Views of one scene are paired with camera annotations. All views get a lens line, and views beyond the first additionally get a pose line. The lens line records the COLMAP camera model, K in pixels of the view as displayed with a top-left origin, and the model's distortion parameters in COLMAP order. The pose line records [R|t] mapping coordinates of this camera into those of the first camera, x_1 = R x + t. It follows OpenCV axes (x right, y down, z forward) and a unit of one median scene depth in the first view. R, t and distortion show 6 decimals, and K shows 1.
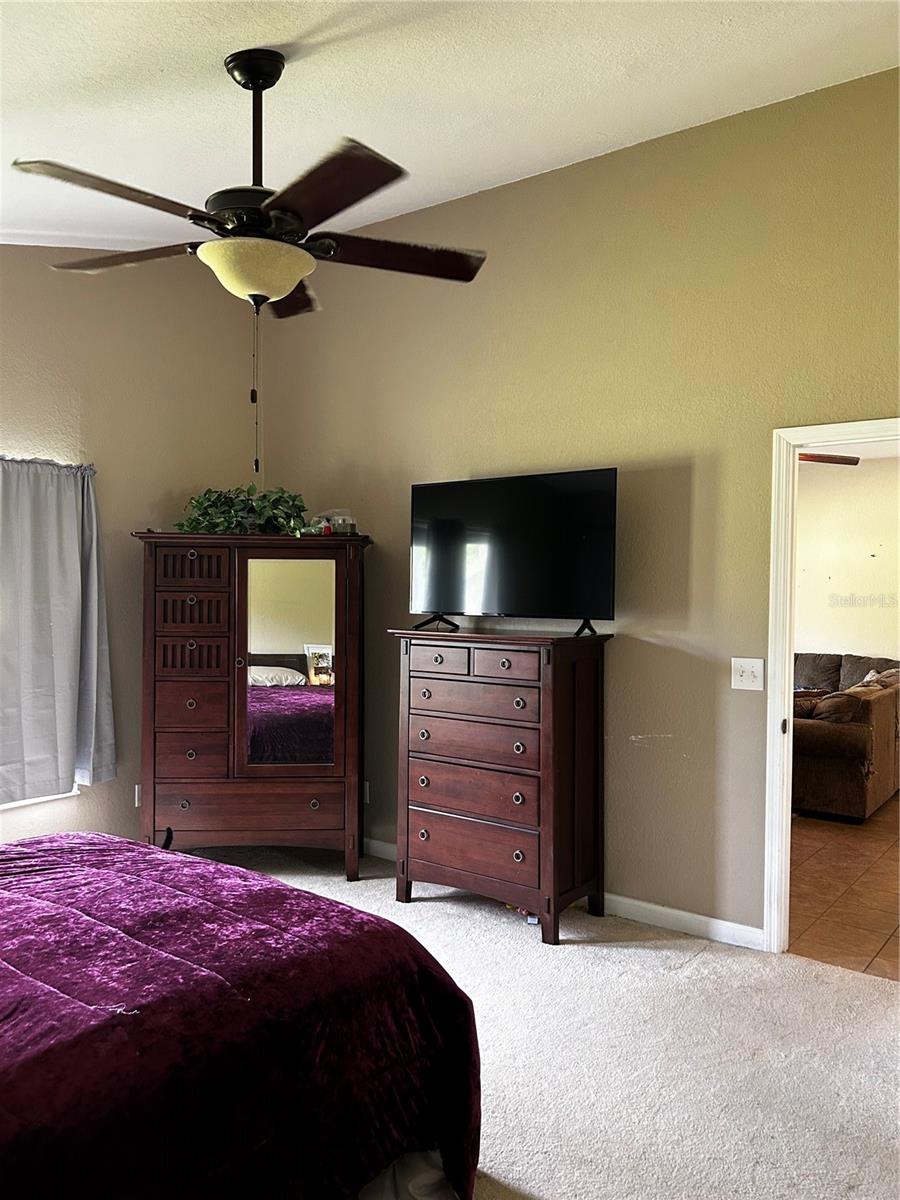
lens RADIAL K [[905.2, 0, 449.7], [0, 905.2, 599.1], [0, 0, 1]] dist [0.028844, -0.023537]
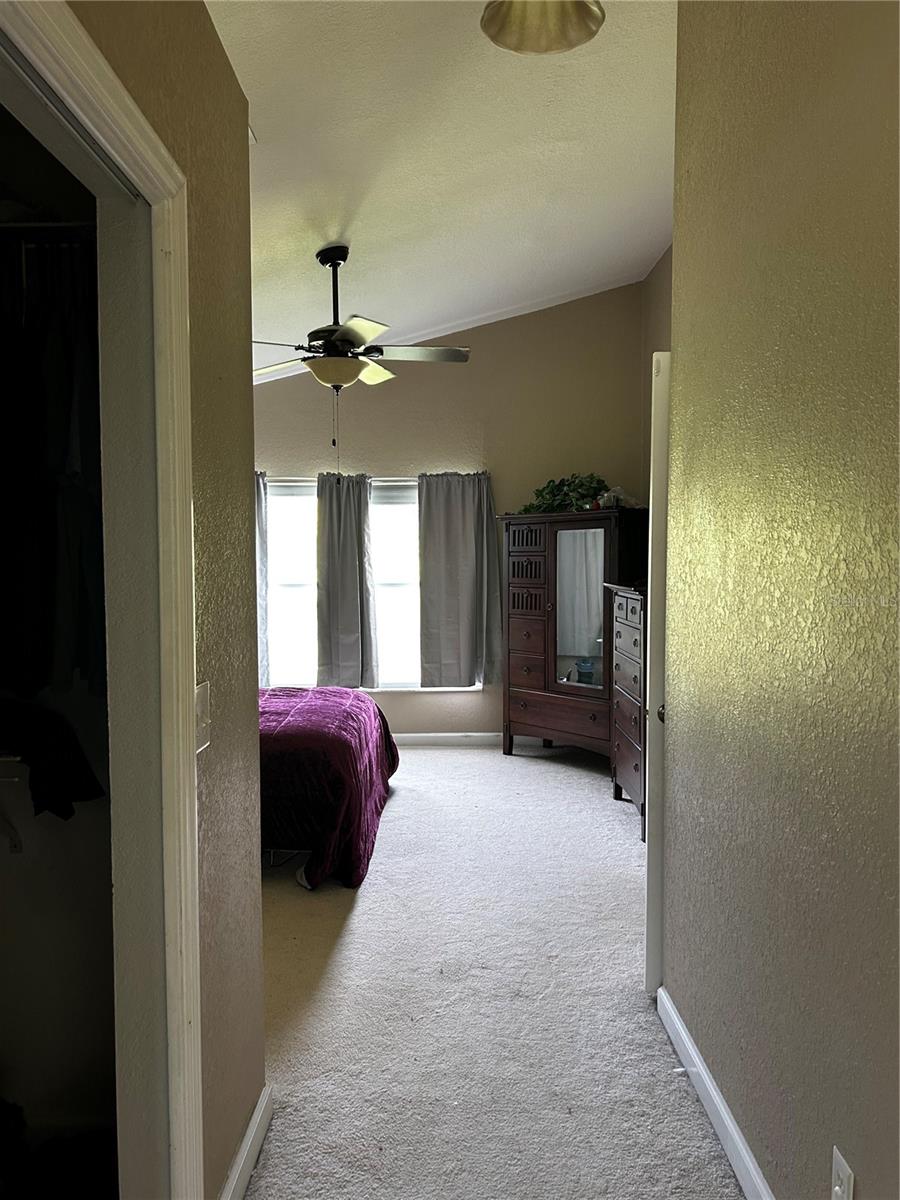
lens RADIAL K [[905.2, 0, 446.6], [0, 905.2, 603.4], [0, 0, 1]] dist [0.028844, -0.023537]
pose [[0.582409, 0.025309, -0.812502, 0.809753], [0.002041, 0.999467, 0.032595, 0.020861], [0.812893, -0.020642, 0.582047, 0.080293]]
